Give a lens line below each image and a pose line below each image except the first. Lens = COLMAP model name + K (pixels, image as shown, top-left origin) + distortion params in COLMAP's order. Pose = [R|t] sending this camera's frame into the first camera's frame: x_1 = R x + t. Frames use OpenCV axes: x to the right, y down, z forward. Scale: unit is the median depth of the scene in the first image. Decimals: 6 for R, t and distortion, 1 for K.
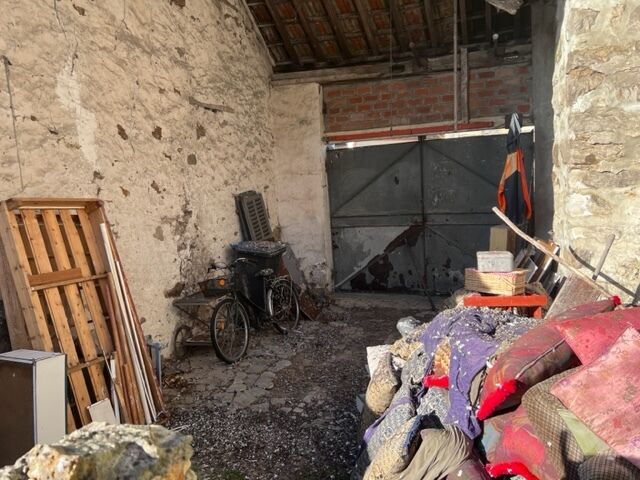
lens RADIAL K [[476.0, 0, 319.9], [0, 476.0, 241.7], [0, 0, 1]] dist [0.055112, -0.063414]
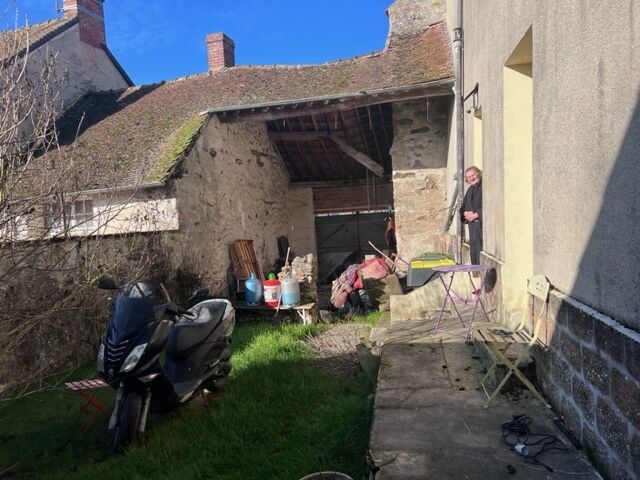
lens RADIAL K [[476.0, 0, 319.9], [0, 476.0, 241.7], [0, 0, 1]] dist [0.055112, -0.063414]
pose [[0.998550, -0.007153, 0.053356, -0.087429], [0.011826, 0.996069, -0.087791, 0.118128], [-0.052518, 0.088294, 0.994709, -1.228153]]
